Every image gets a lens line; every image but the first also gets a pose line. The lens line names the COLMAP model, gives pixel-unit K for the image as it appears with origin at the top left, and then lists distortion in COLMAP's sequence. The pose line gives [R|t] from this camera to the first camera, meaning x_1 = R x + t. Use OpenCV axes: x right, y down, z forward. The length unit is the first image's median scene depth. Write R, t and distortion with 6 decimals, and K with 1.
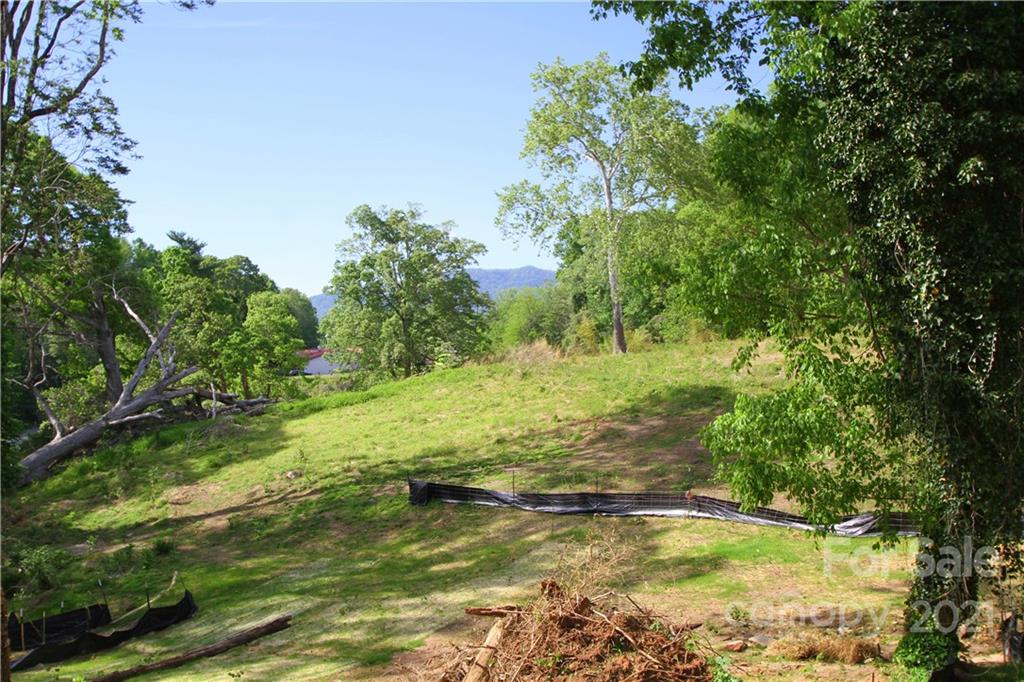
lens RADIAL K [[1086.6, 0, 513.3], [0, 1086.6, 343.1], [0, 0, 1]] dist [-0.028928, 0.000000]
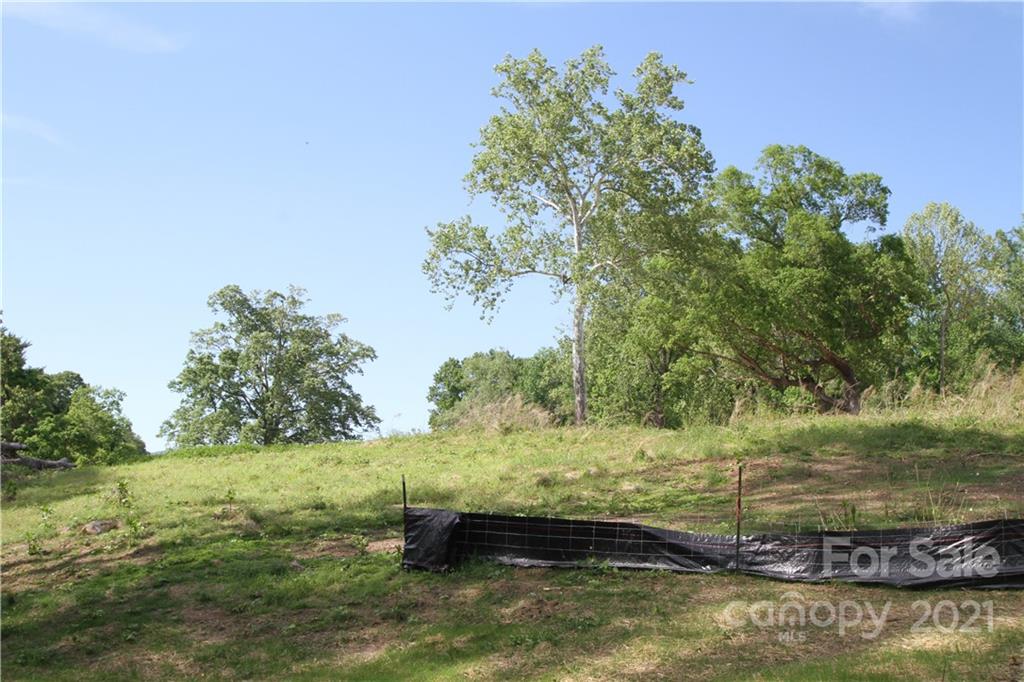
lens RADIAL K [[1086.6, 0, 508.5], [0, 1086.6, 338.4], [0, 0, 1]] dist [-0.028928, 0.000000]
pose [[0.987779, 0.088530, 0.128276, -0.033475], [-0.065961, 0.983133, -0.170585, 0.038098], [-0.141214, 0.160039, 0.976958, 0.177522]]
